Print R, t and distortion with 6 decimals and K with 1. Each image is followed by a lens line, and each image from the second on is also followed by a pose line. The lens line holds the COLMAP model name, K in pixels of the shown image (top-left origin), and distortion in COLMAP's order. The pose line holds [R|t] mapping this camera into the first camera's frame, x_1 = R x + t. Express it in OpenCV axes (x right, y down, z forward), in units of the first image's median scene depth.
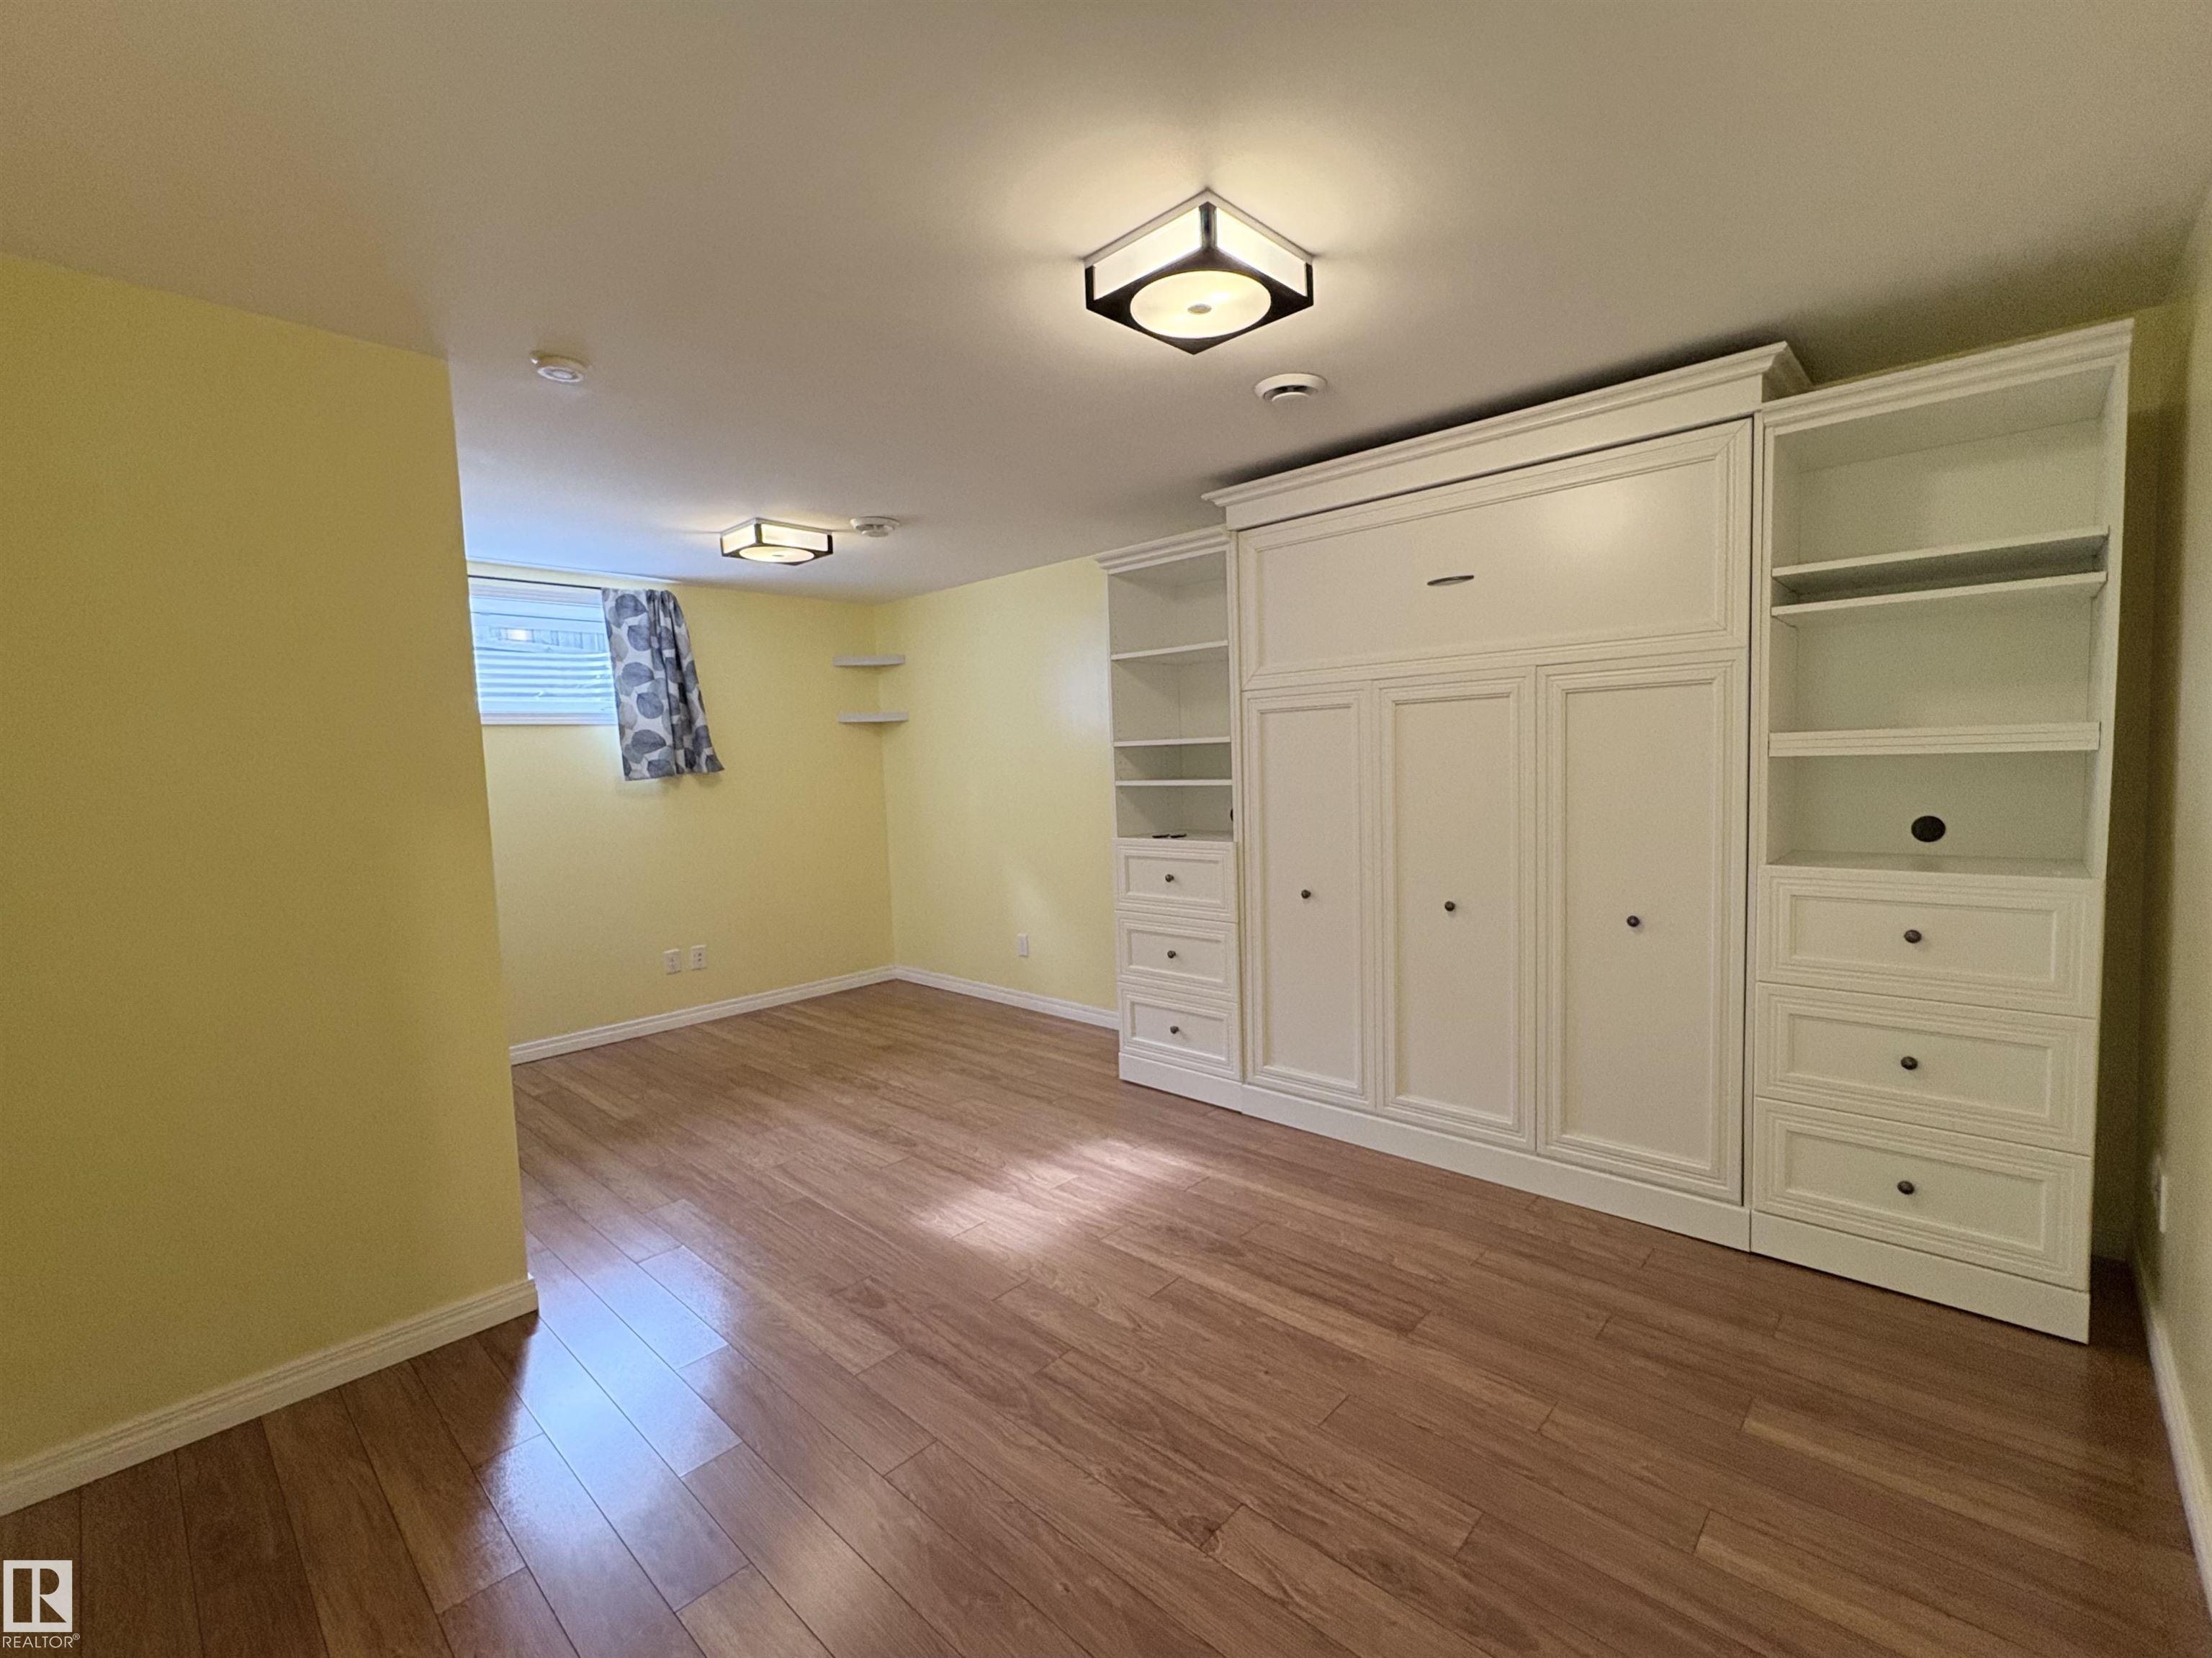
lens RADIAL K [[940.2, 0, 1173.6], [0, 940.2, 828.3], [0, 0, 1]] dist [-0.000821, 0.000426]
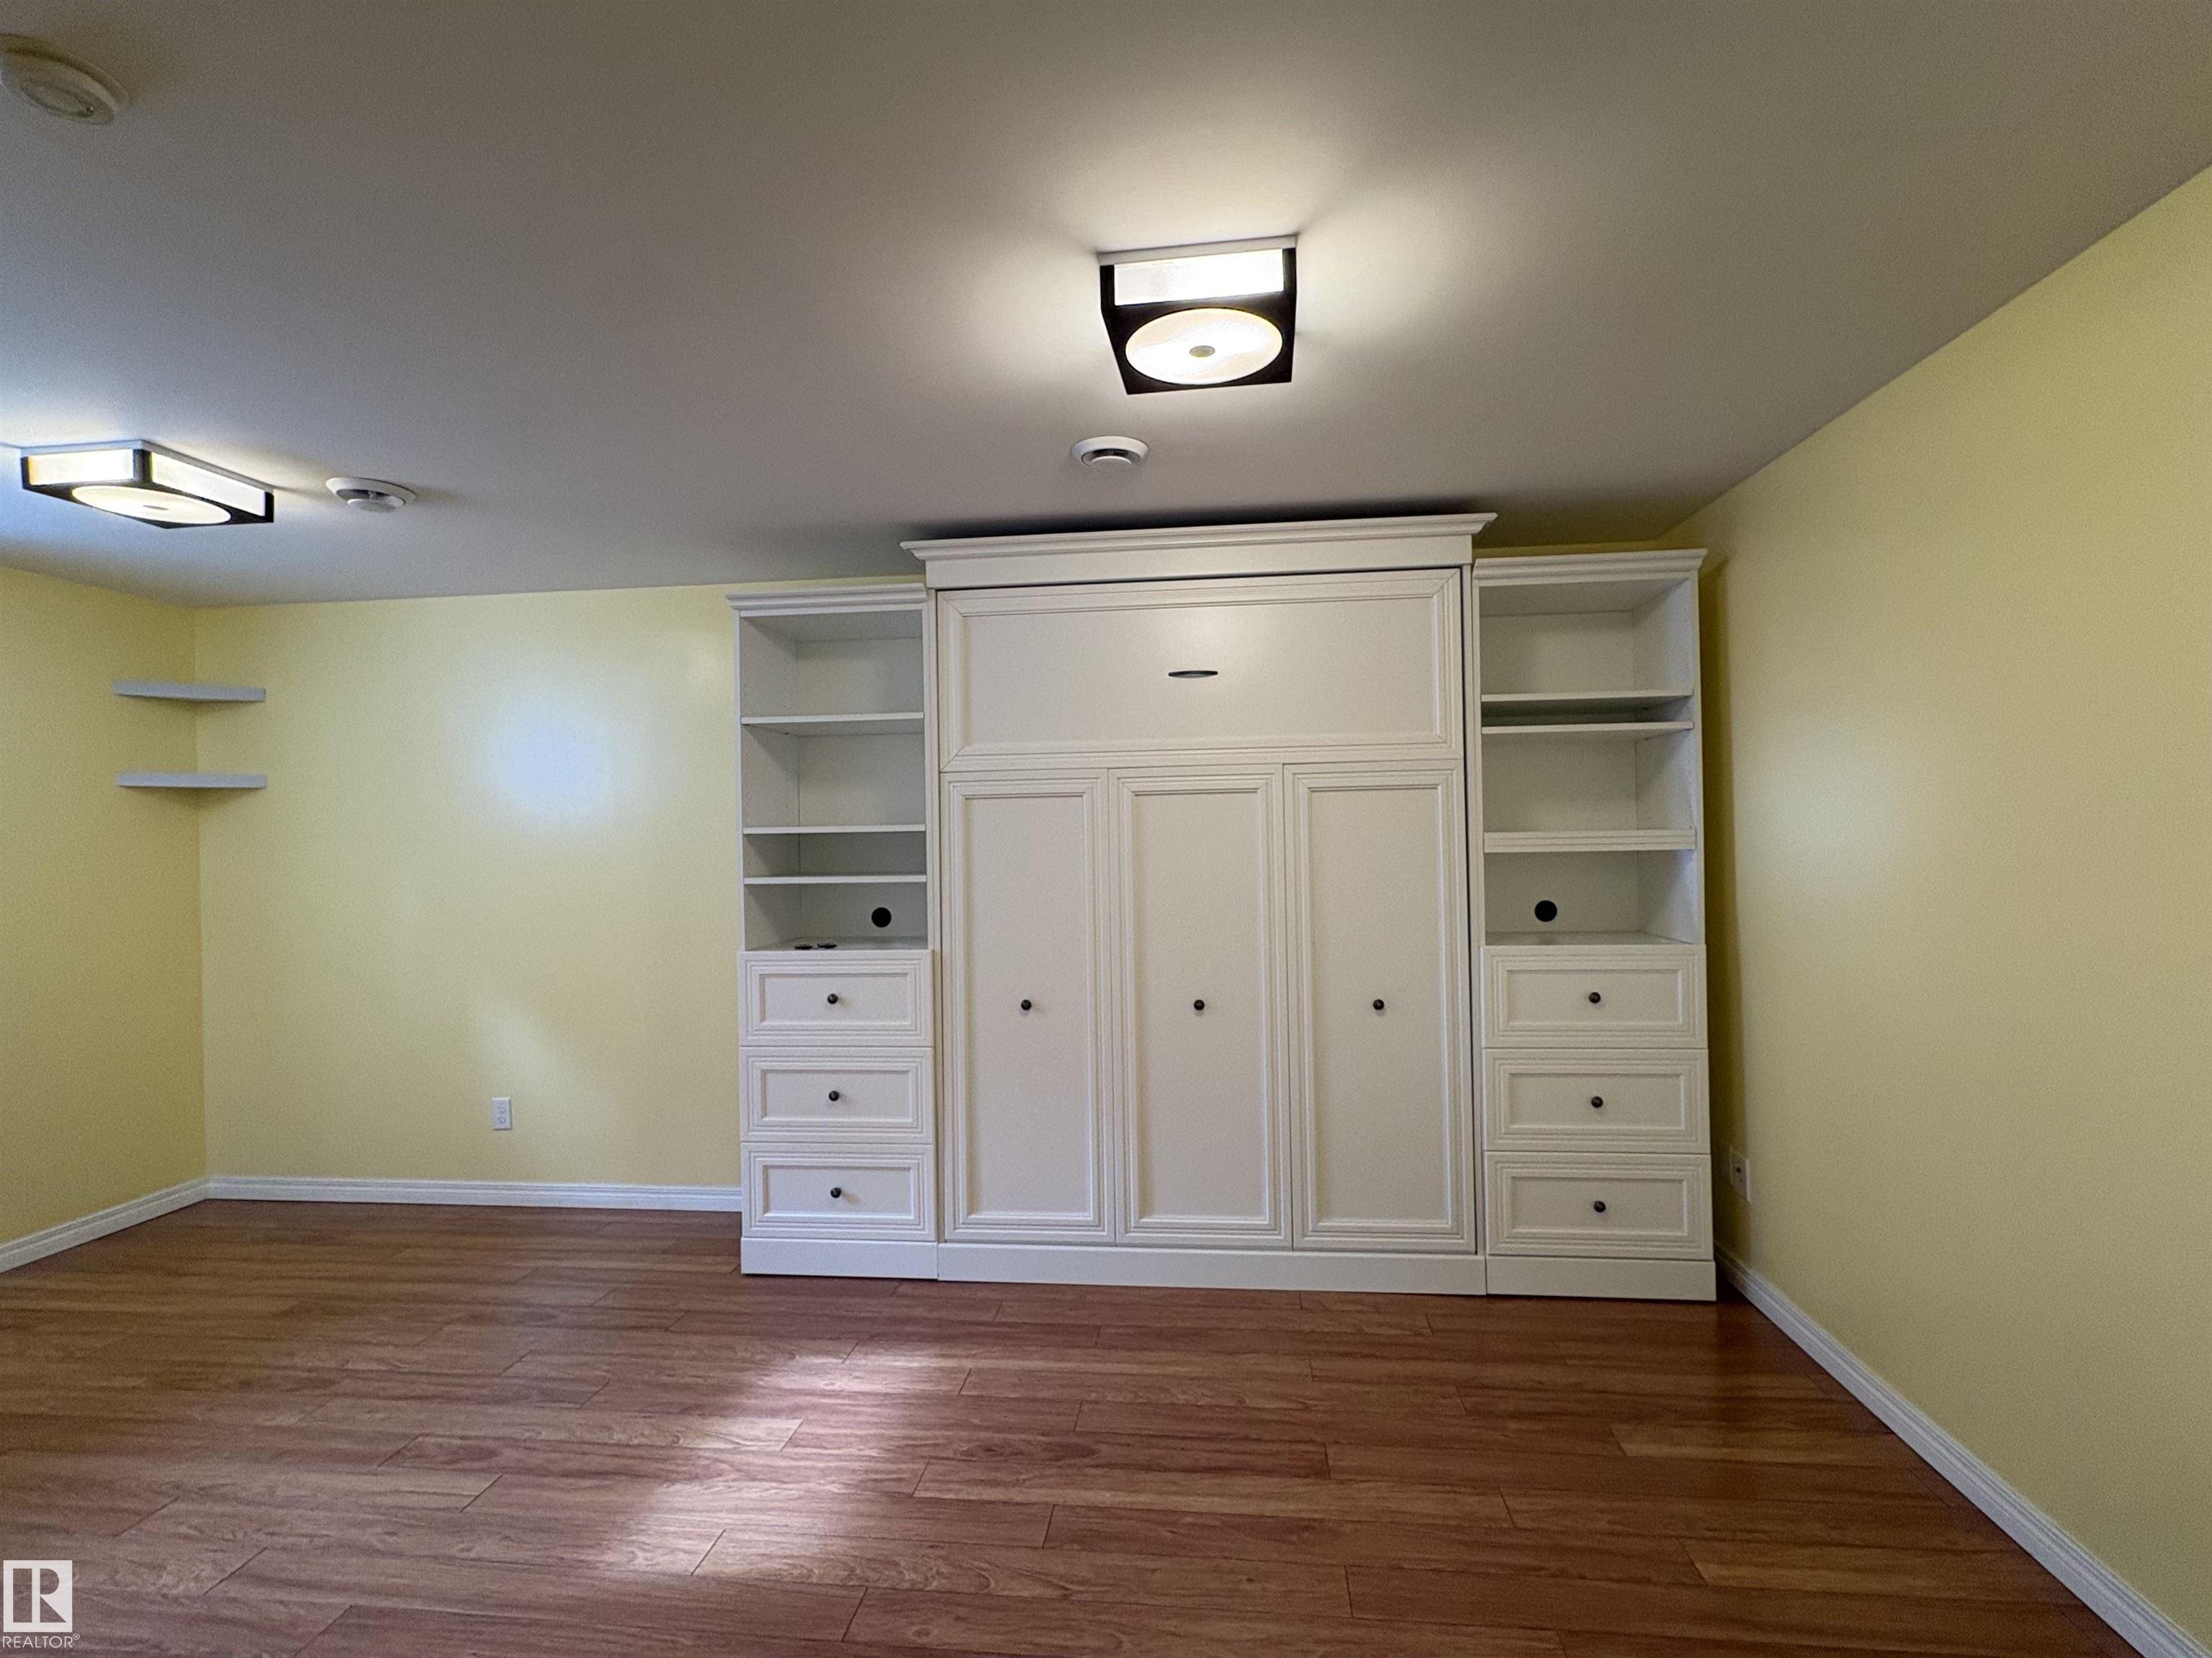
lens RADIAL K [[993.4, 0, 1122.9], [0, 993.4, 832.3], [0, 0, 1]] dist [-0.000134, -0.000133]
pose [[0.821688, 0.018521, 0.569637, -0.277663], [0.035041, 0.995939, -0.082927, -0.009275], [-0.568859, 0.088101, 0.817702, 0.151521]]
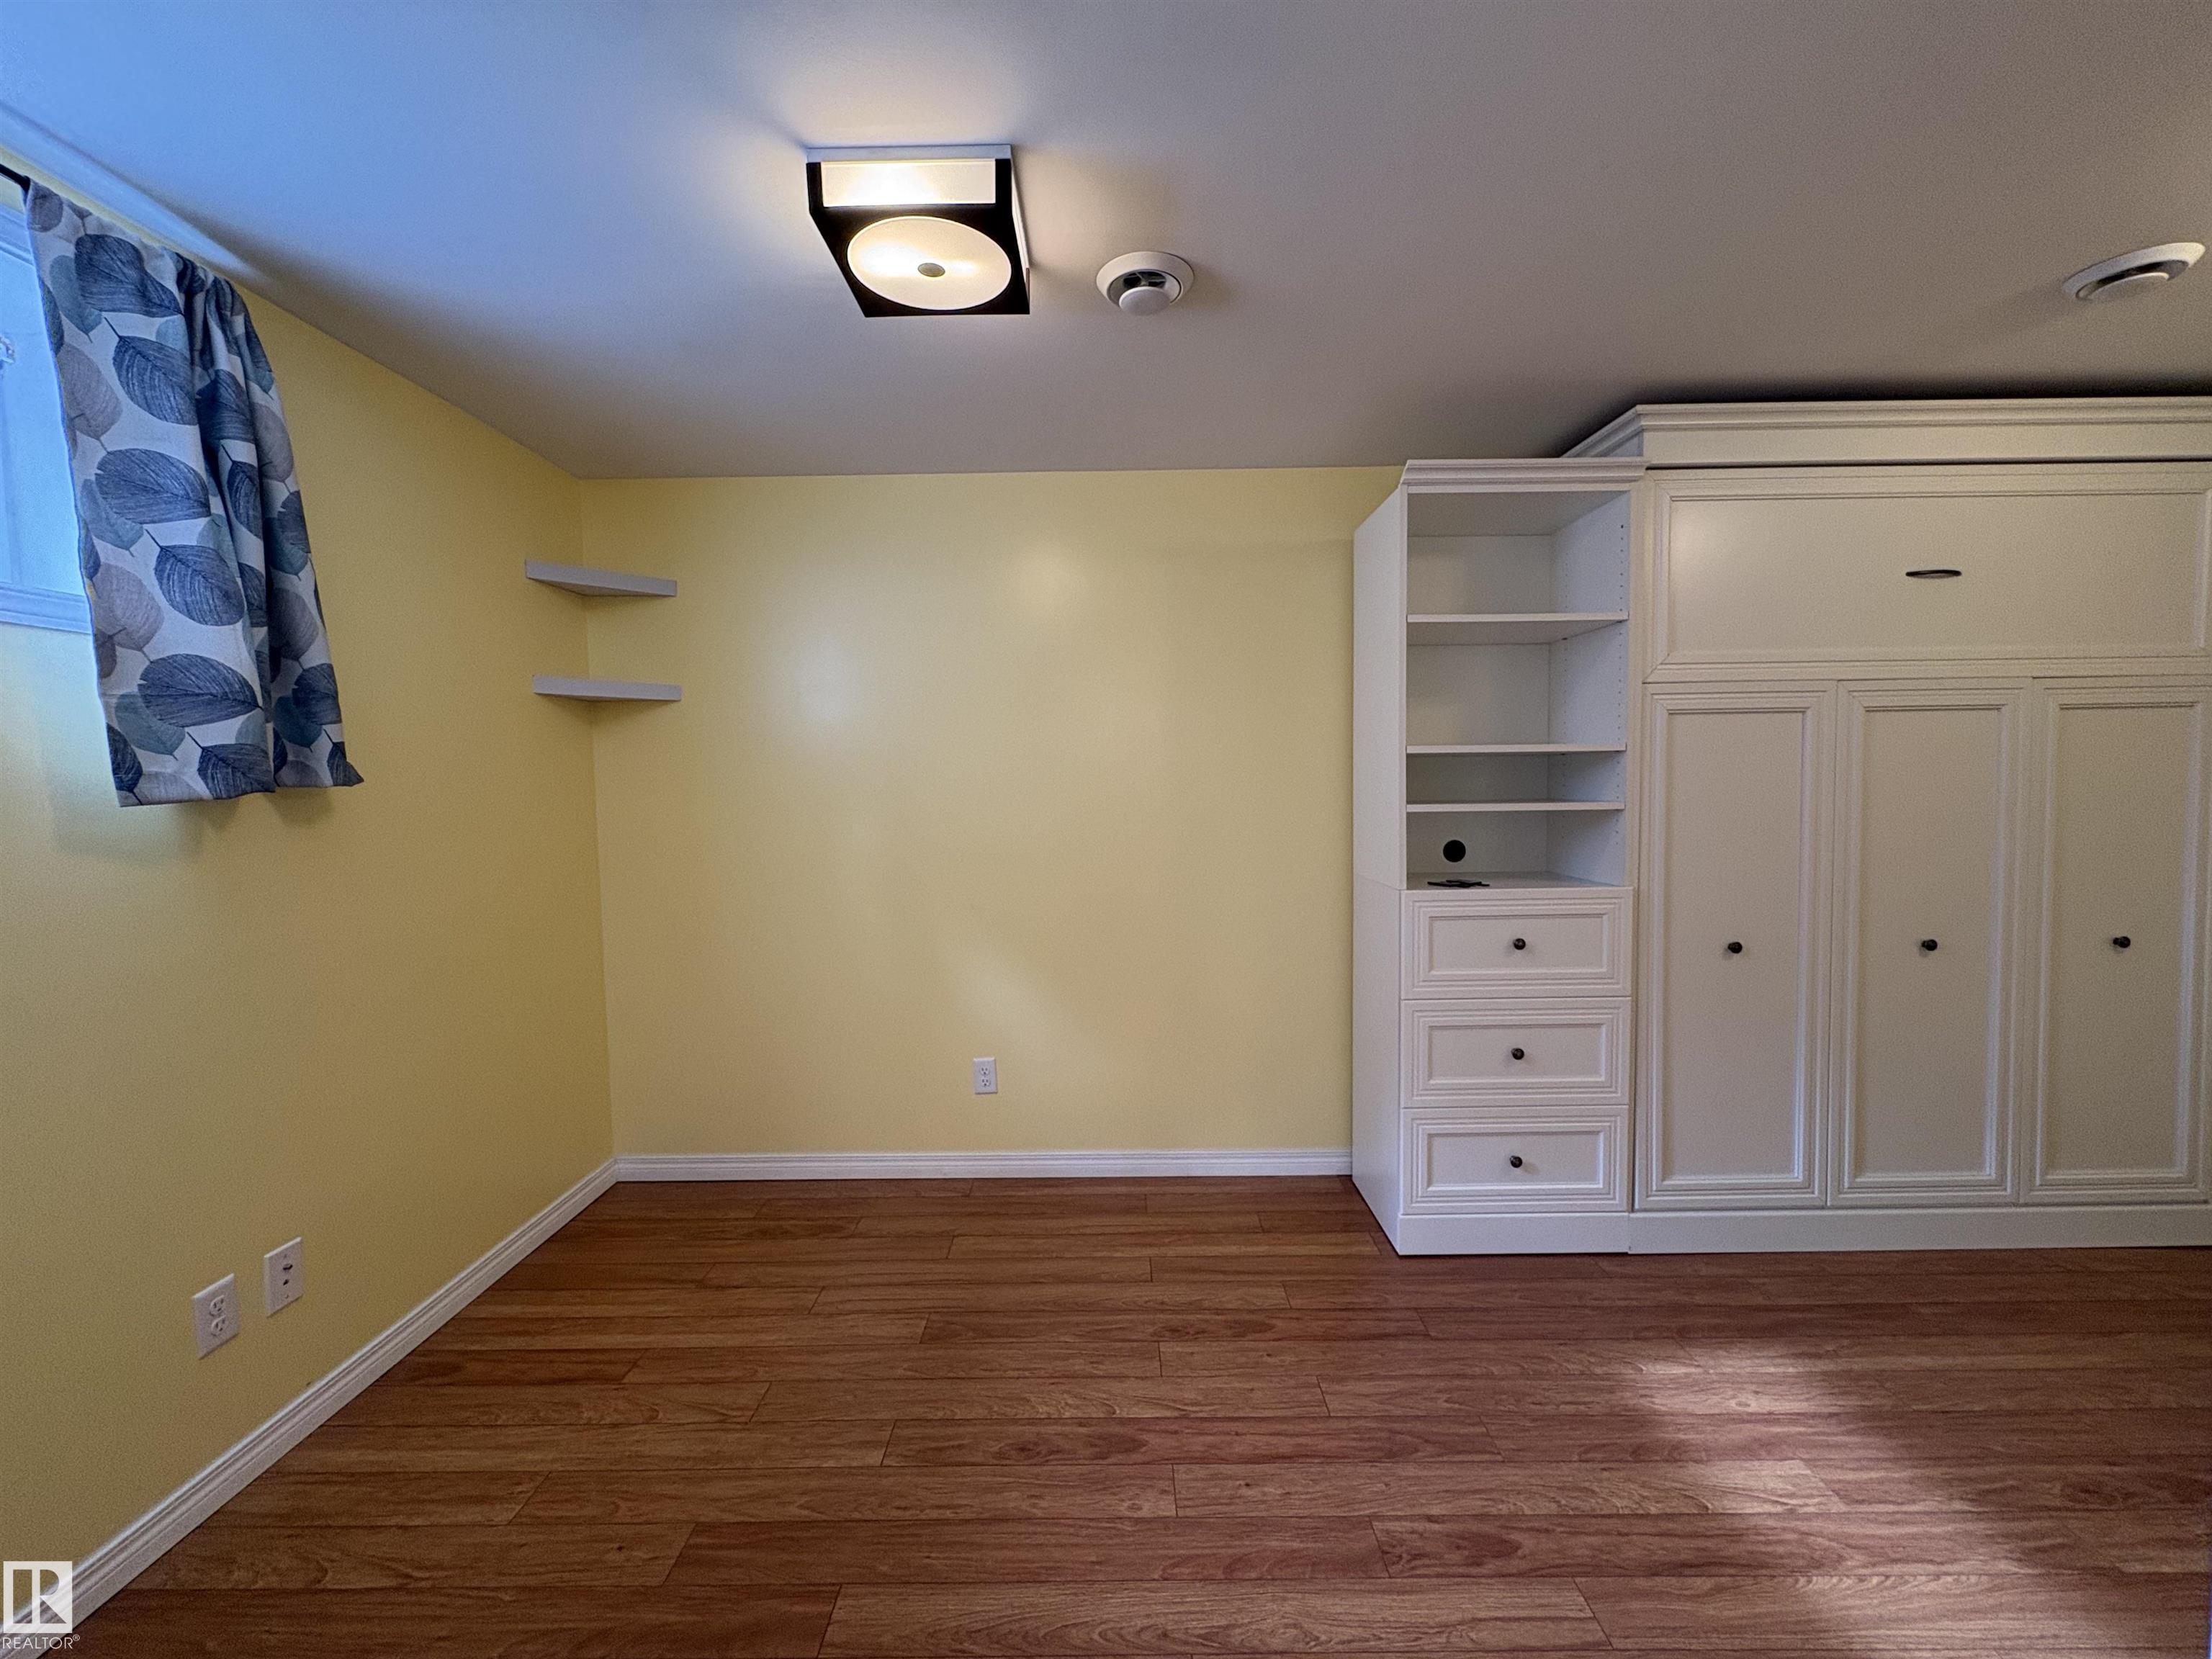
lens RADIAL K [[882.2, 0, 1106.0], [0, 882.2, 829.5], [0, 0, 1]] dist [-0.000801, -0.000044]
pose [[0.761681, -0.015461, 0.647768, -0.638139], [0.038796, 0.999010, -0.021774, -0.028436], [-0.646790, 0.041715, 0.761526, 0.676935]]
